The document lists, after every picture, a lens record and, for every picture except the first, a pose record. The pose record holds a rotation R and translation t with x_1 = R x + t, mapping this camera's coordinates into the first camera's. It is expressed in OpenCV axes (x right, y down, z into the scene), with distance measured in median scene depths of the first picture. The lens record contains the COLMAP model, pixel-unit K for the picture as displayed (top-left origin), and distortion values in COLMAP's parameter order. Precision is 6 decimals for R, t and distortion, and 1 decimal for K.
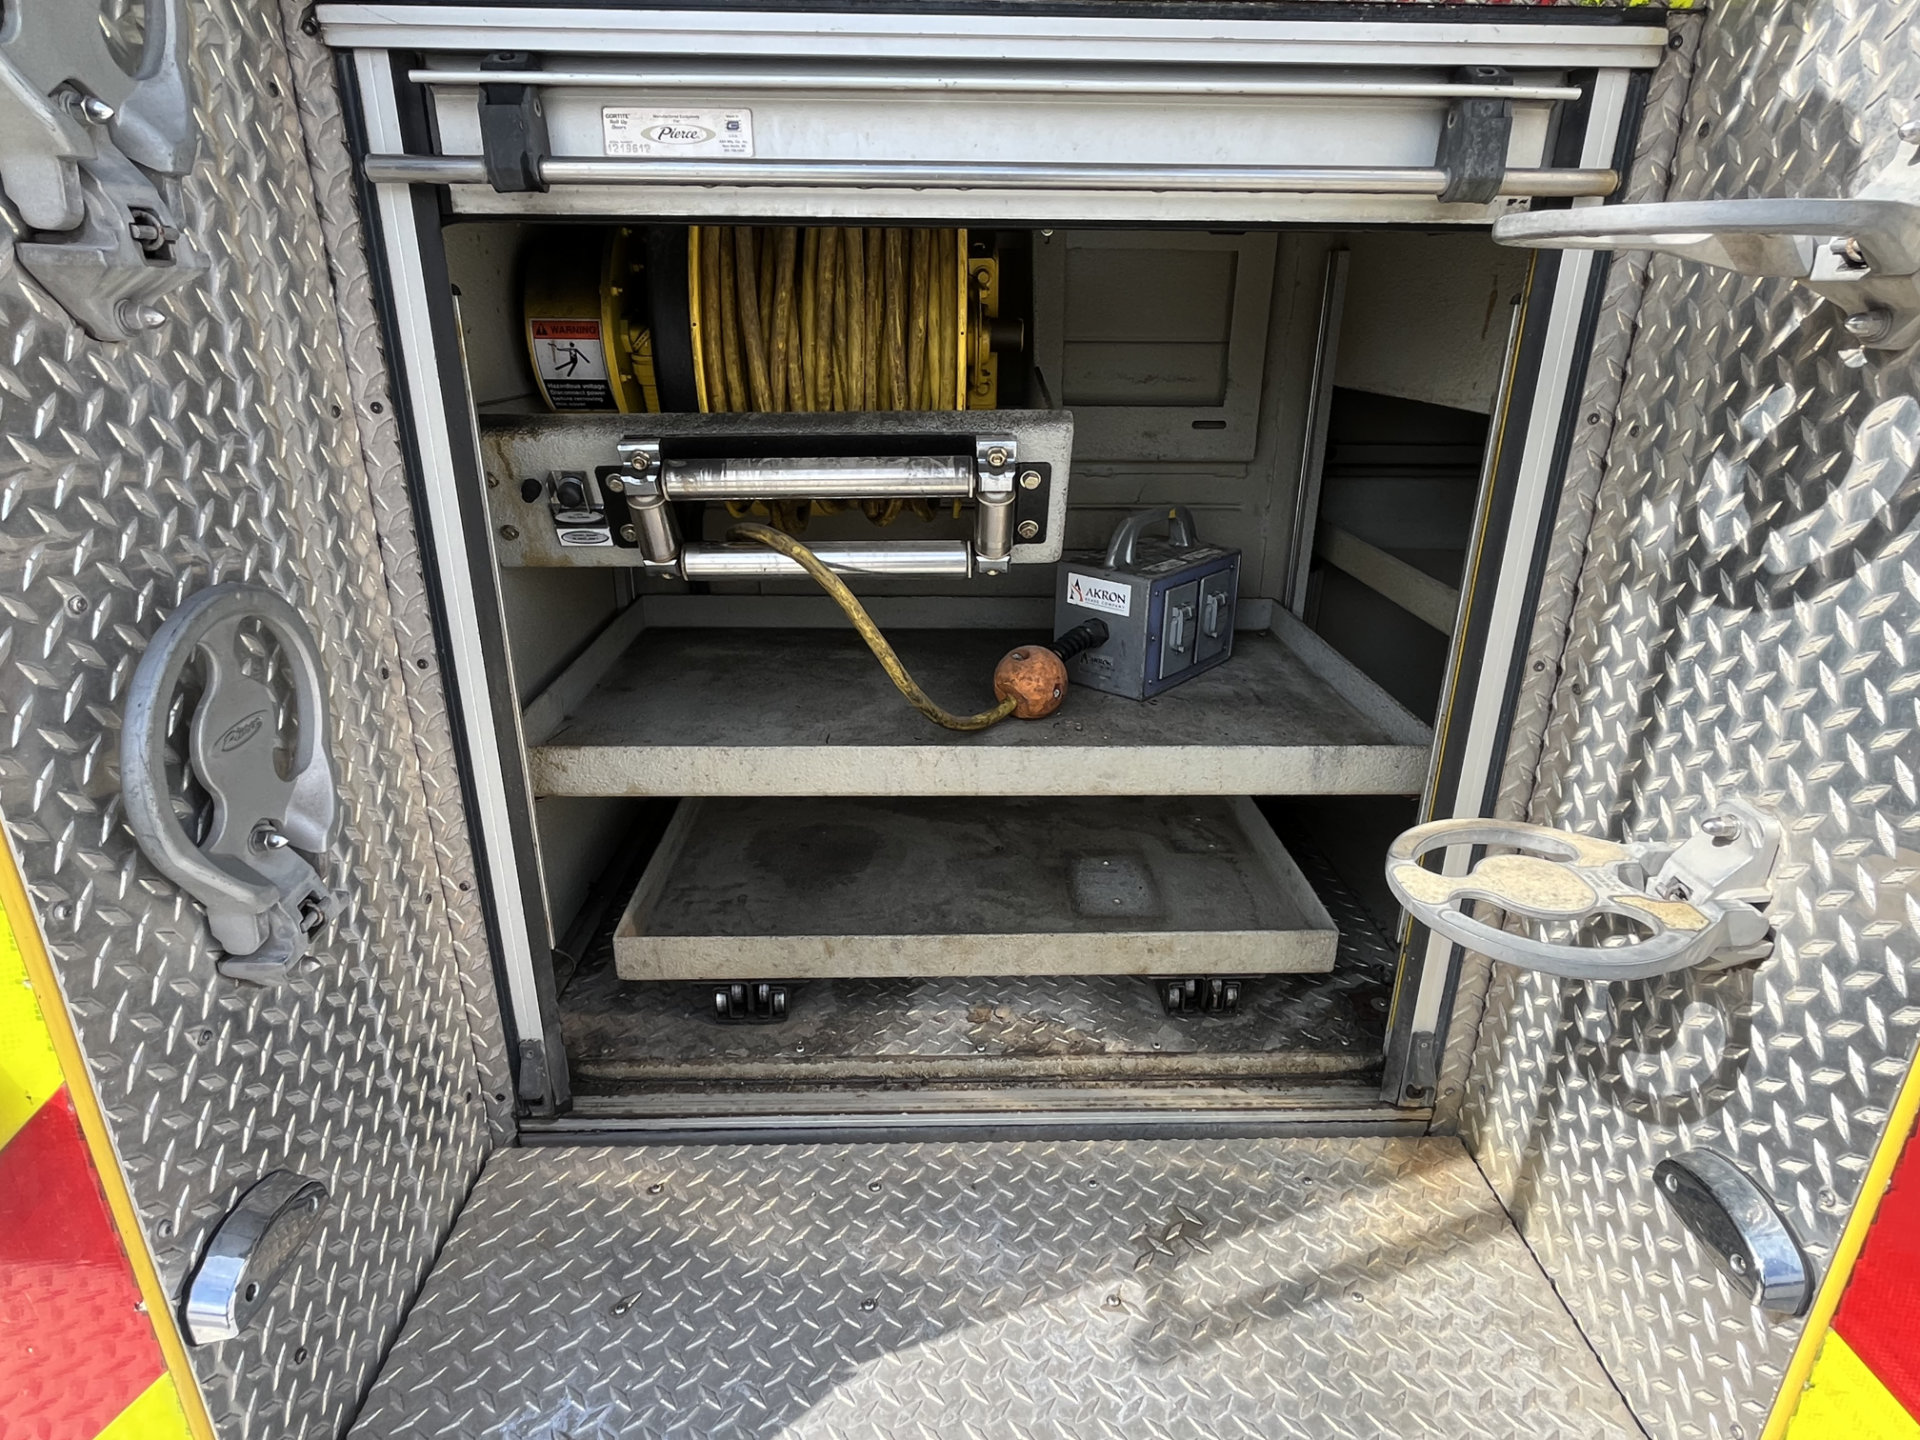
lens RADIAL K [[1035.8, 0, 956.3], [0, 1035.8, 715.9], [0, 0, 1]] dist [-0.005494, 0.002129]
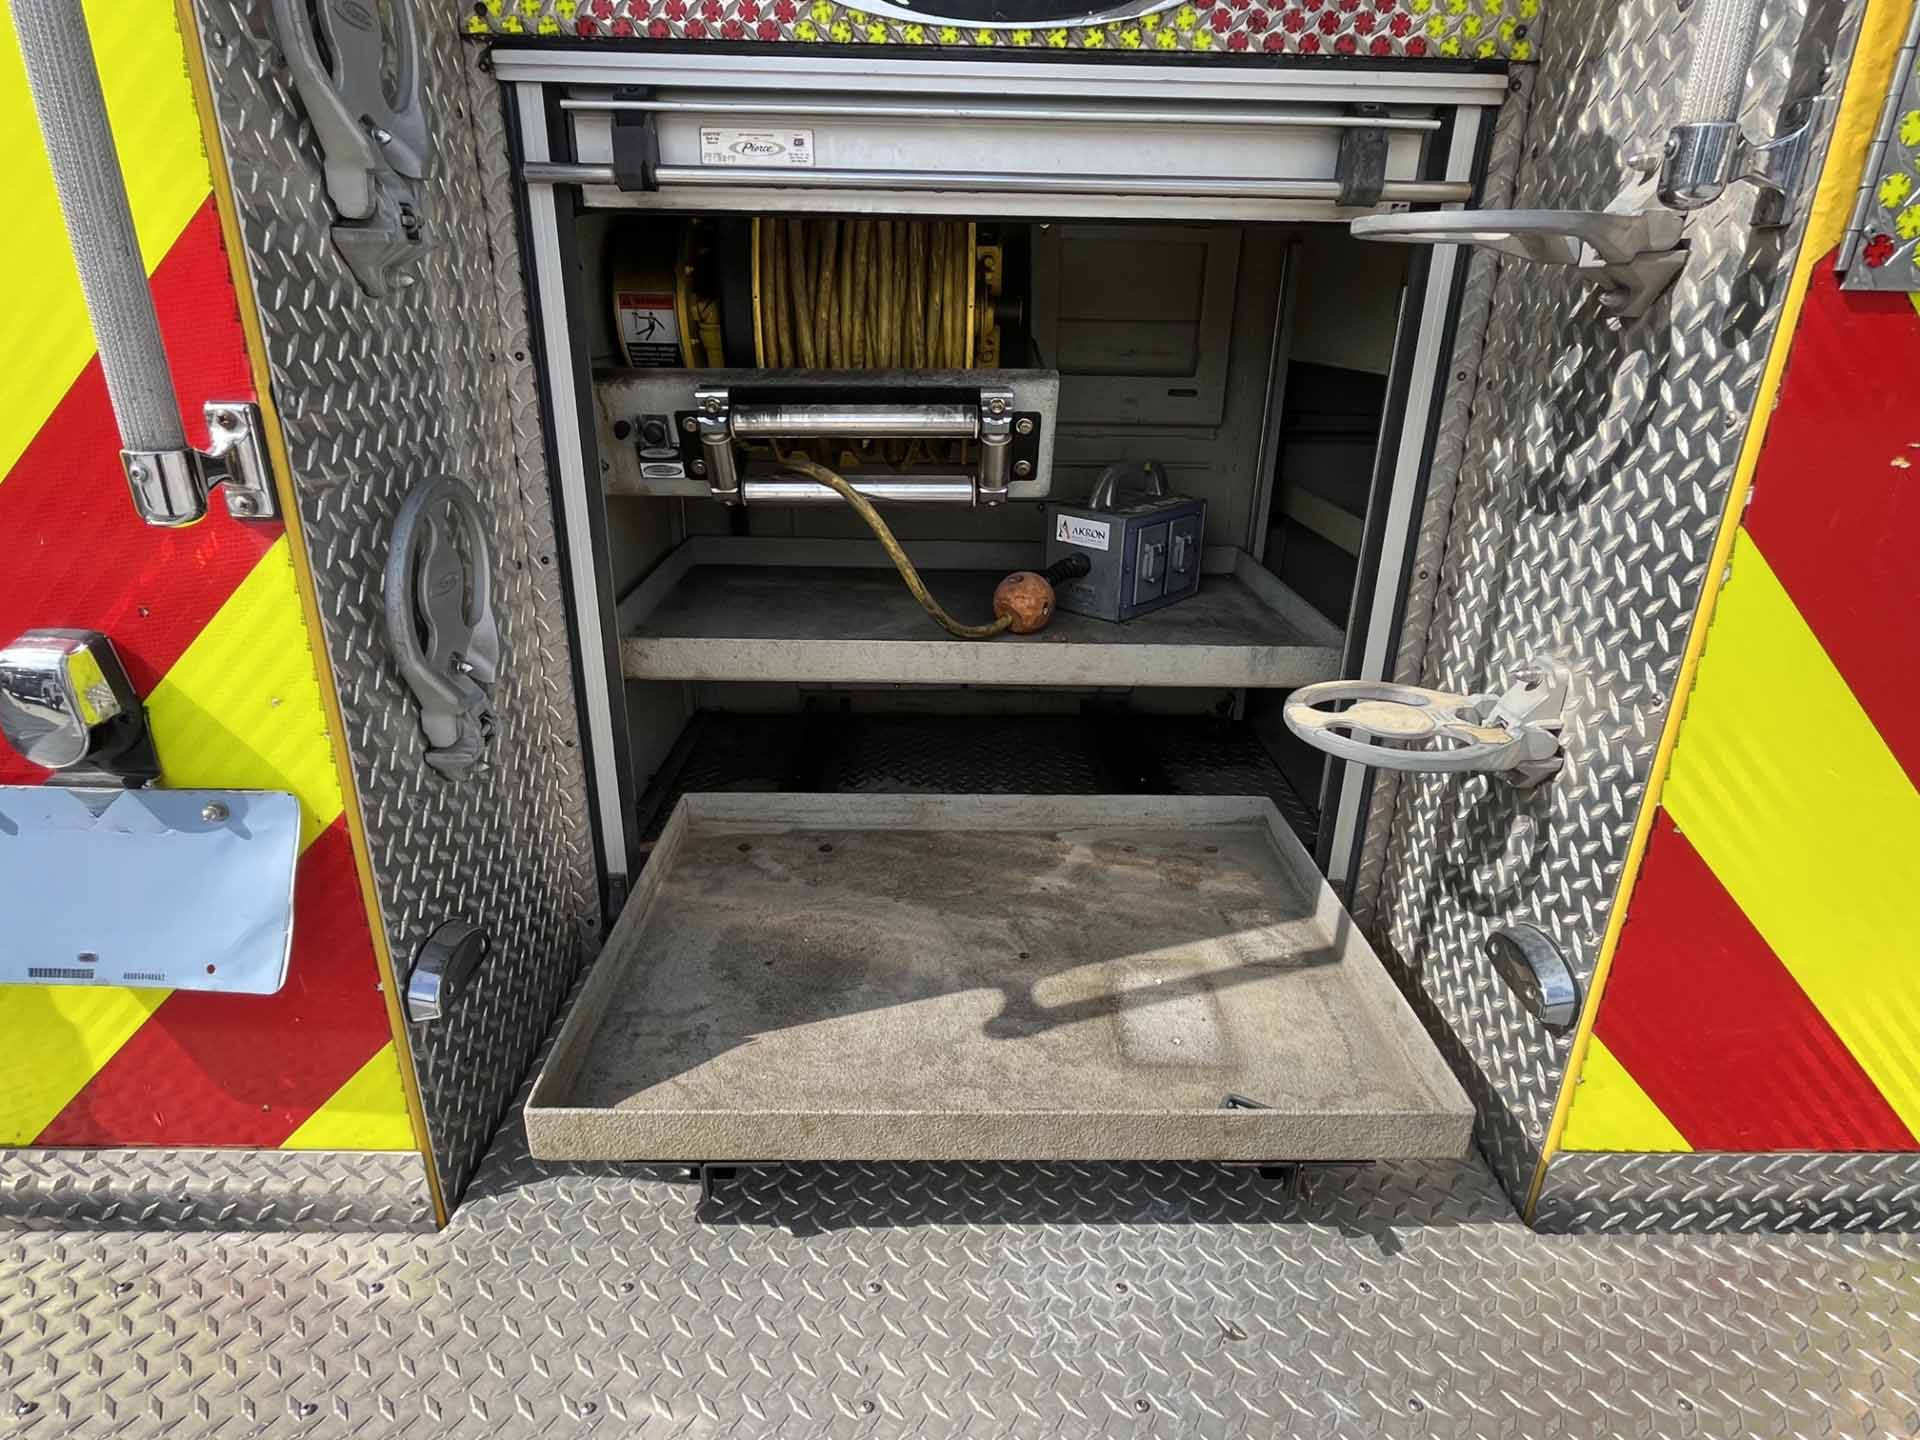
lens RADIAL K [[1035.8, 0, 954.7], [0, 1035.8, 722.4], [0, 0, 1]] dist [-0.005494, 0.002129]
pose [[0.999910, 0.012558, -0.004673, -0.001809], [-0.012493, 0.999828, 0.013678, 0.147742], [0.004844, -0.013619, 0.999896, -0.326850]]
